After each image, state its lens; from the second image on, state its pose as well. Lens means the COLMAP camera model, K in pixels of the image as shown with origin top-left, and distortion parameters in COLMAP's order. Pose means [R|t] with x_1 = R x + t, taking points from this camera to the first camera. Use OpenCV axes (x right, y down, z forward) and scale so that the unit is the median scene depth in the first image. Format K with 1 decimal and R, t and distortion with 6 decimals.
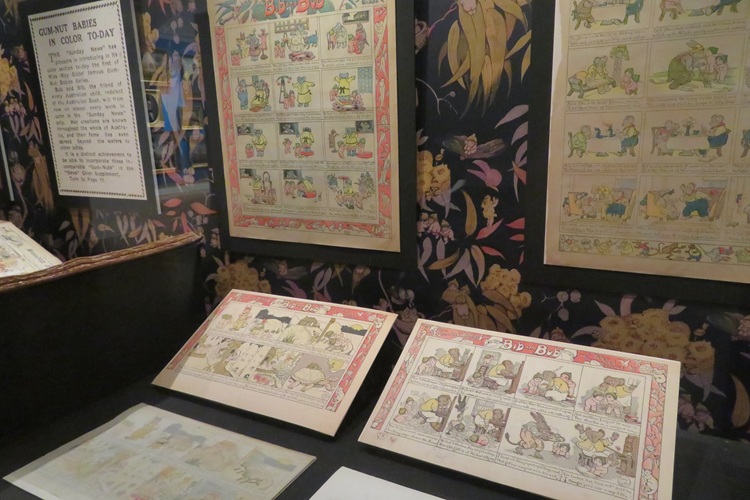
lens RADIAL K [[540.9, 0, 375.0], [0, 540.9, 250.0], [0, 0, 1]] dist [-0.001381, 0.005097]
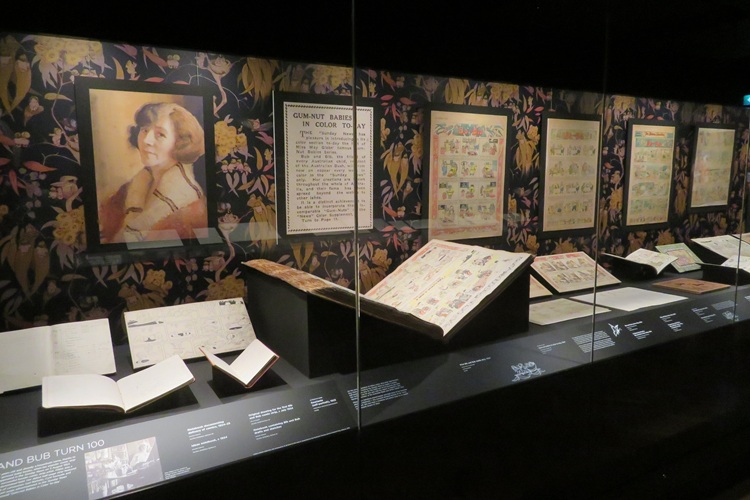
lens RADIAL K [[540.9, 0, 375.0], [0, 540.9, 250.0], [0, 0, 1]] dist [-0.001381, 0.005097]
pose [[0.514236, -0.097331, 0.852108, -2.190993], [0.186015, 0.982547, -0.000028, -0.036579], [-0.837234, 0.158519, 0.523366, 0.212220]]
